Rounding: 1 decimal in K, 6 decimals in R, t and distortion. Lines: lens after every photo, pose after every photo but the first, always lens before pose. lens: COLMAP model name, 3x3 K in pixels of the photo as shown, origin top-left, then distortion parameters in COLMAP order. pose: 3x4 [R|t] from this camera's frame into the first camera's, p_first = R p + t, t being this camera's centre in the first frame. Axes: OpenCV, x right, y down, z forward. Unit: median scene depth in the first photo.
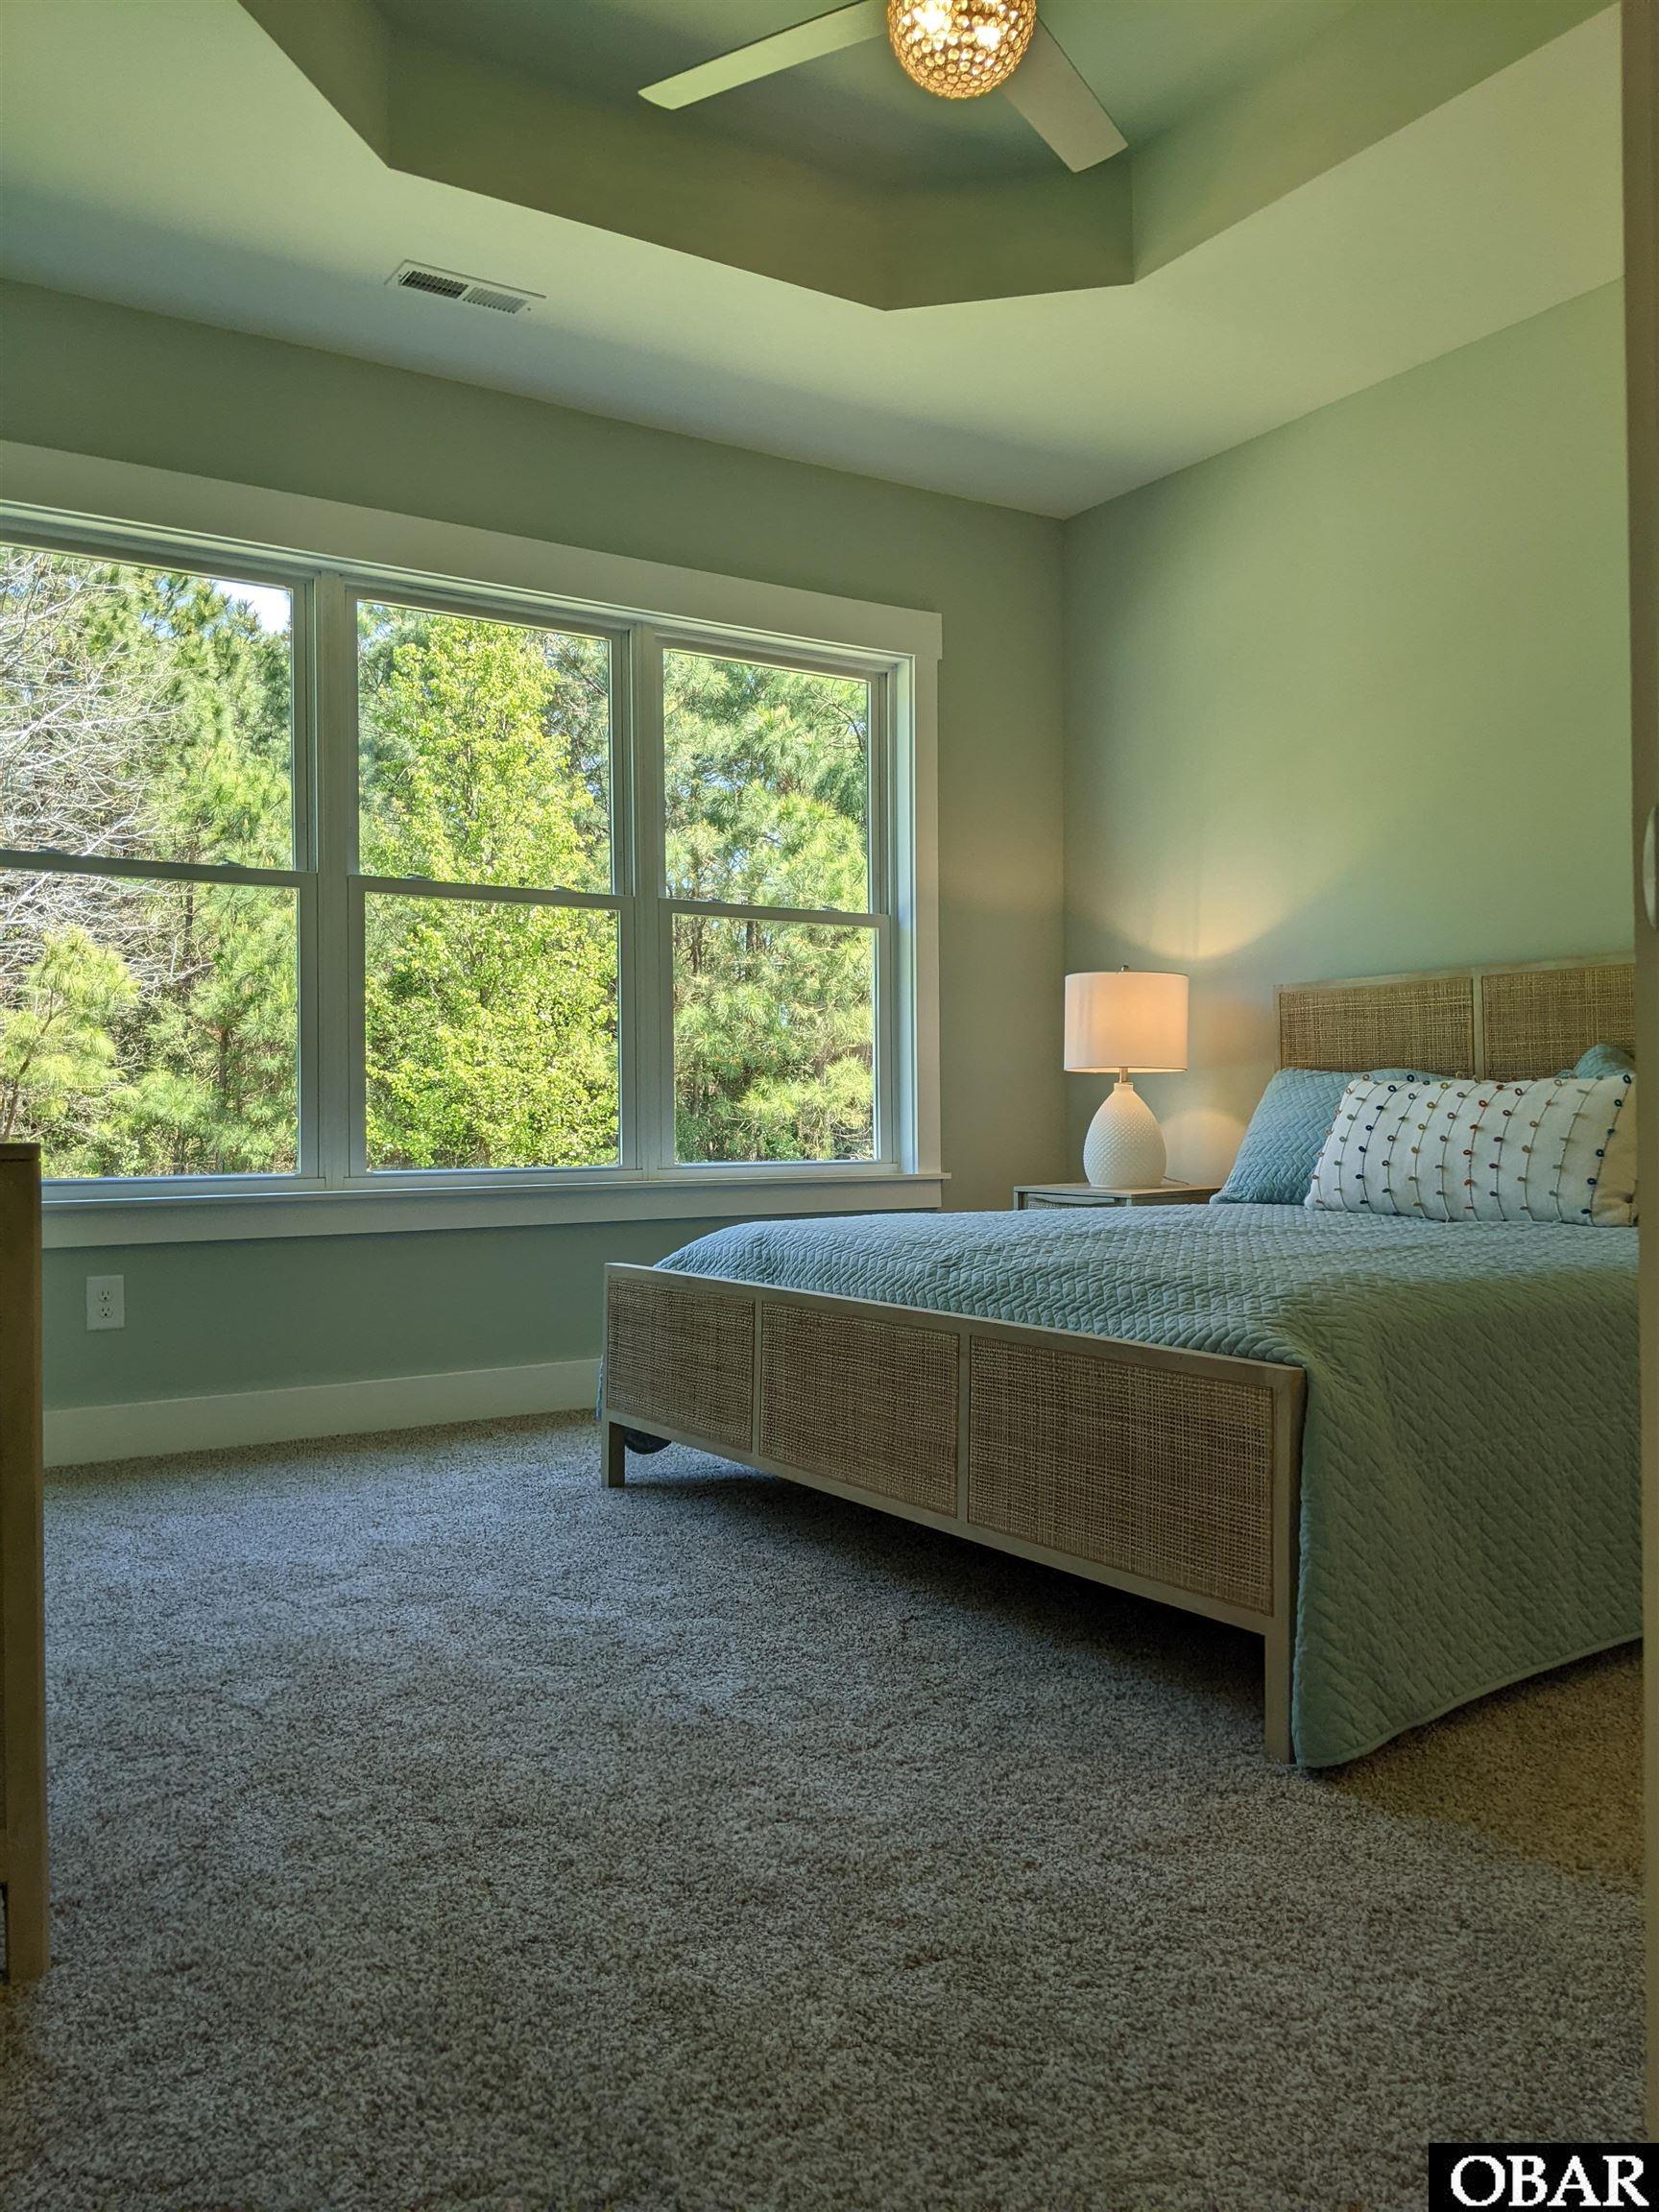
lens RADIAL K [[1739.7, 0, 827.5], [0, 1739.7, 1106.7], [0, 0, 1]] dist [0.004113, -0.005529]
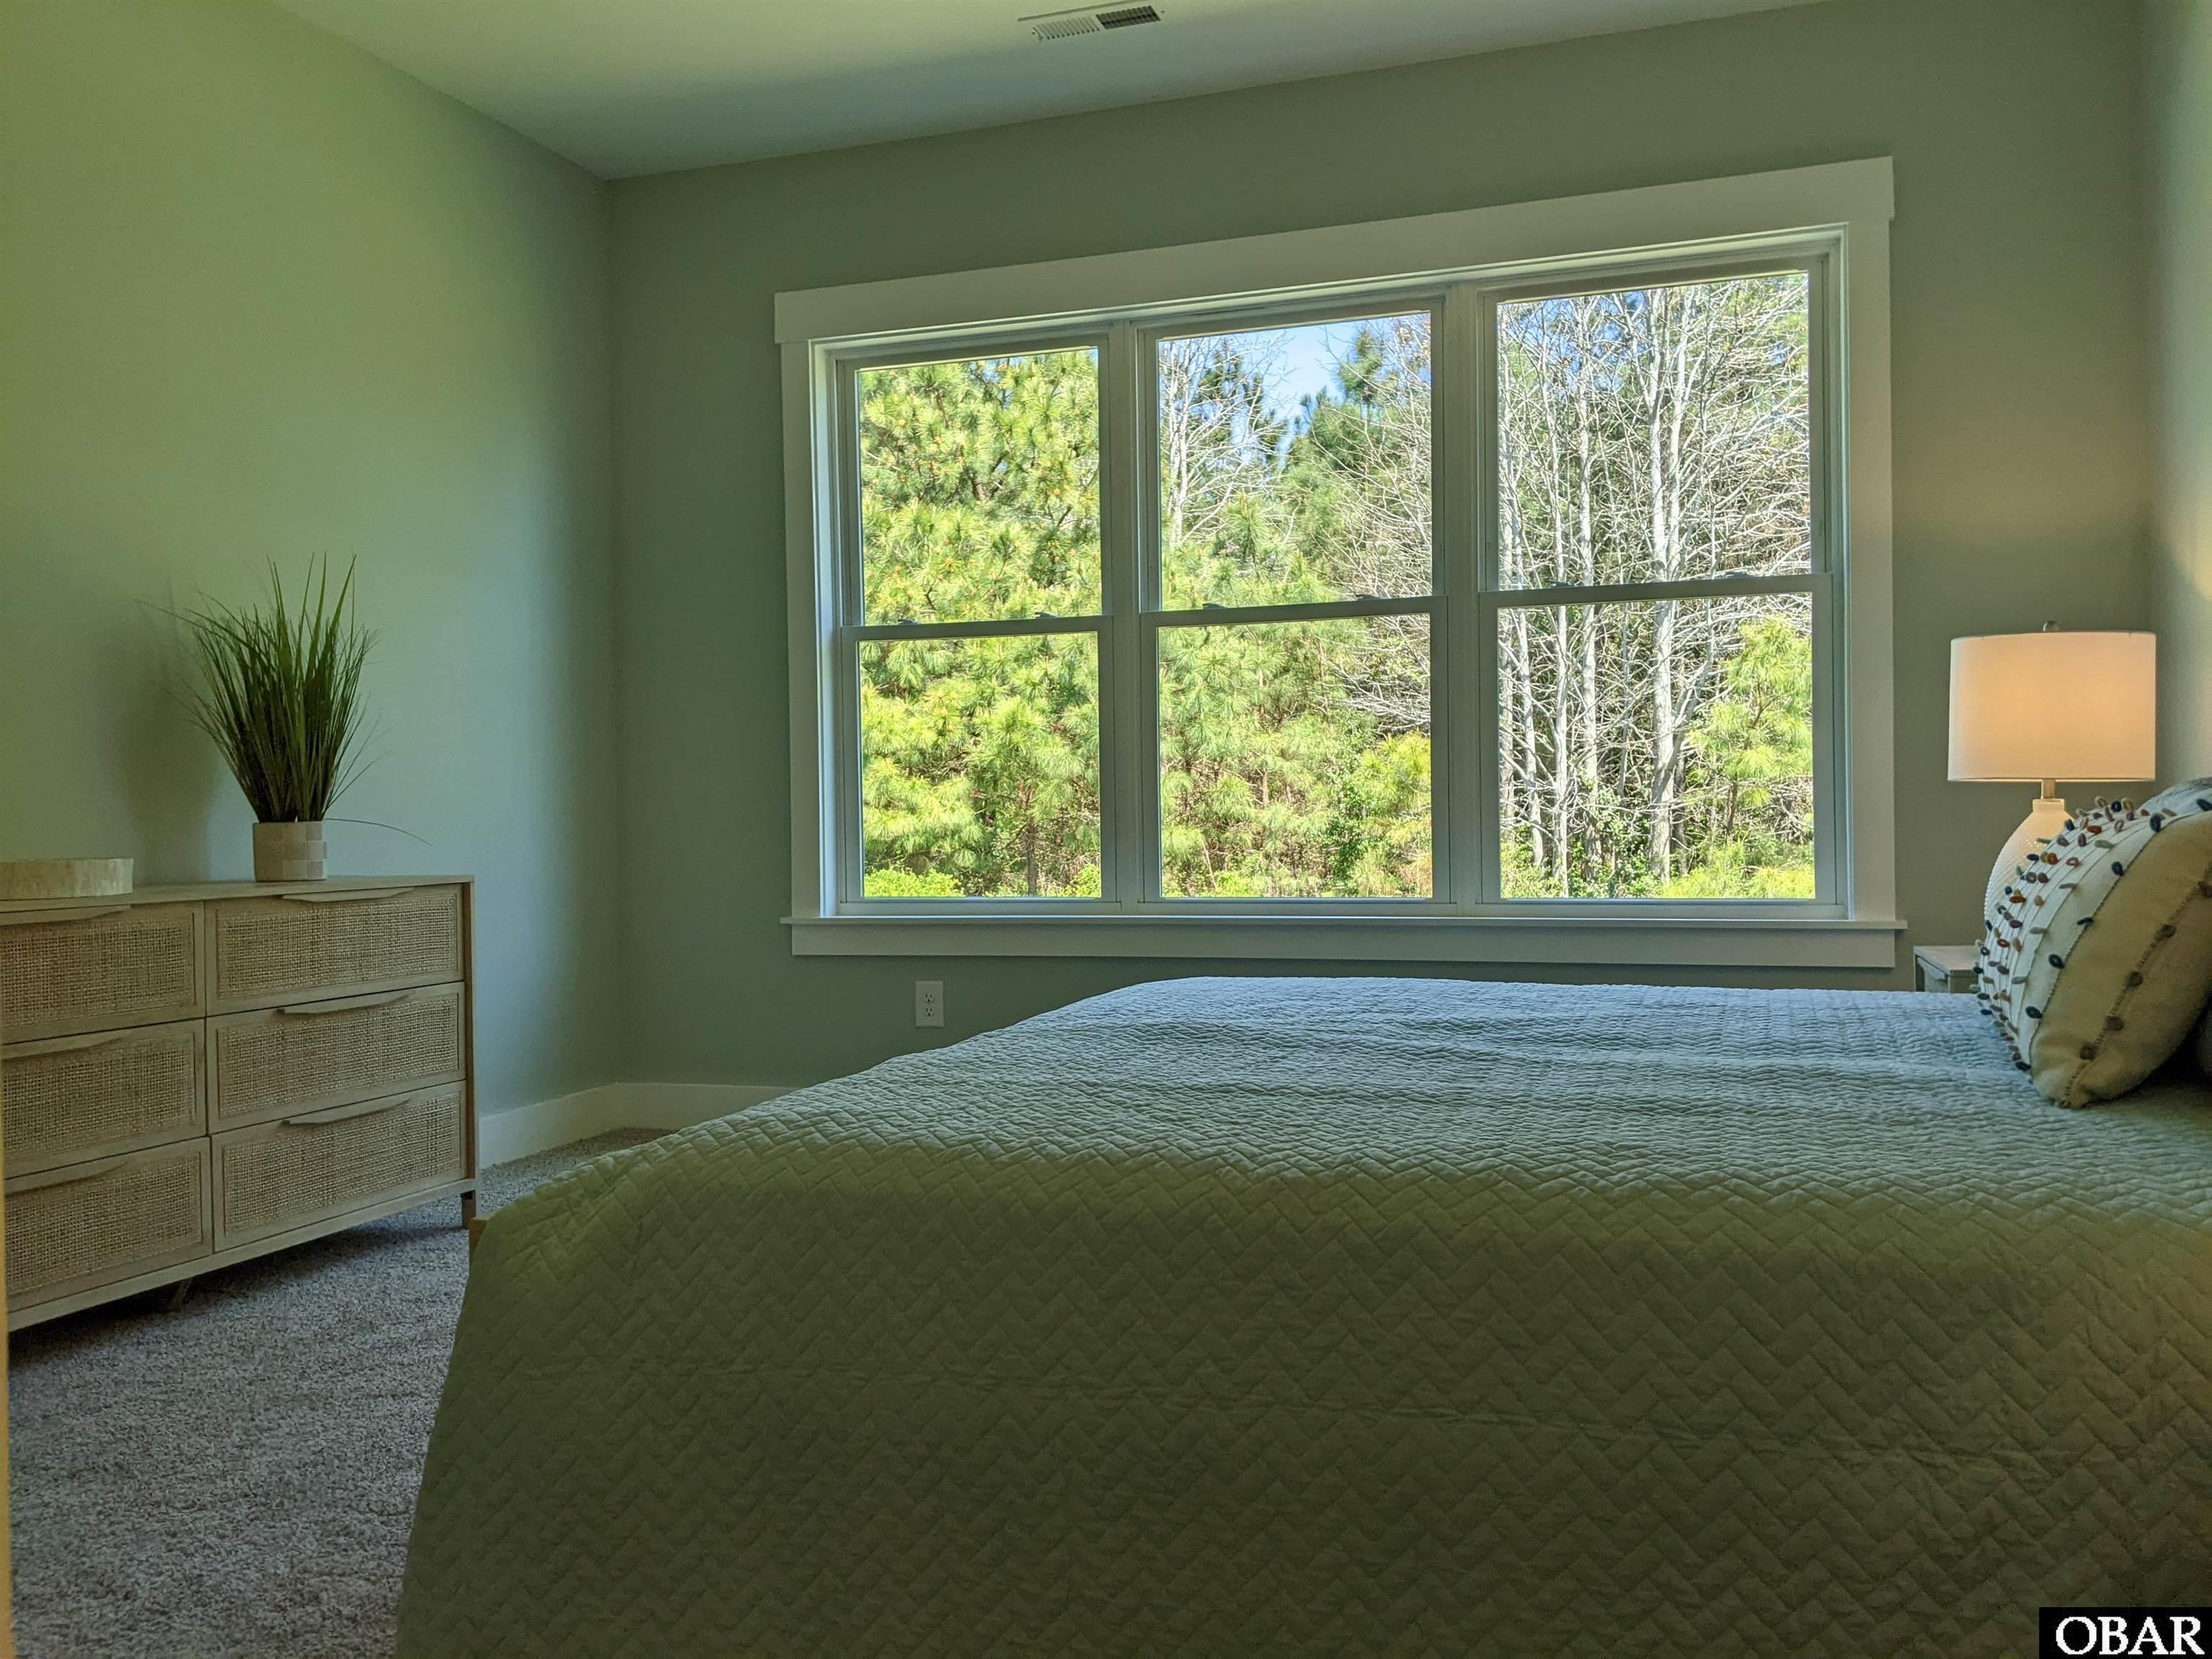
lens RADIAL K [[1739.7, 0, 1104.7], [0, 1739.7, 821.7], [0, 0, 1]] dist [0.004113, -0.005529]
pose [[0.623112, 0.000065, -0.782132, 0.467472], [0.015551, 0.999801, 0.012473, -0.018679], [0.781978, -0.019935, 0.622987, 0.302384]]
